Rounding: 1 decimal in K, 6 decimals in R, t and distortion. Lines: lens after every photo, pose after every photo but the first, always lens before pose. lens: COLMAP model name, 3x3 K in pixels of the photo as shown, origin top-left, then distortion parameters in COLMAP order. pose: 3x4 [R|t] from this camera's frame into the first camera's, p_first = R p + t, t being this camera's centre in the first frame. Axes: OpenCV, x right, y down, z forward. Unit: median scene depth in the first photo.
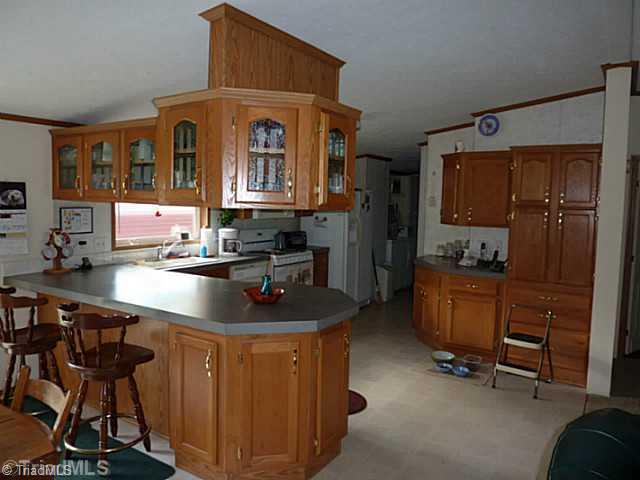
lens RADIAL K [[476.2, 0, 318.9], [0, 476.2, 239.4], [0, 0, 1]] dist [-0.000651, 0.001224]
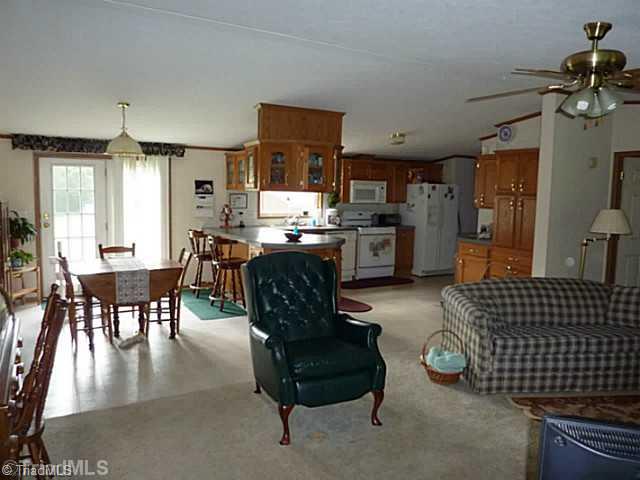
lens RADIAL K [[476.2, 0, 320.9], [0, 476.2, 240.3], [0, 0, 1]] dist [-0.000651, 0.001224]
pose [[0.887785, 0.045449, -0.458010, 0.589720], [-0.040238, 0.998967, 0.021134, 0.057005], [0.458497, -0.000333, 0.888696, -0.468461]]
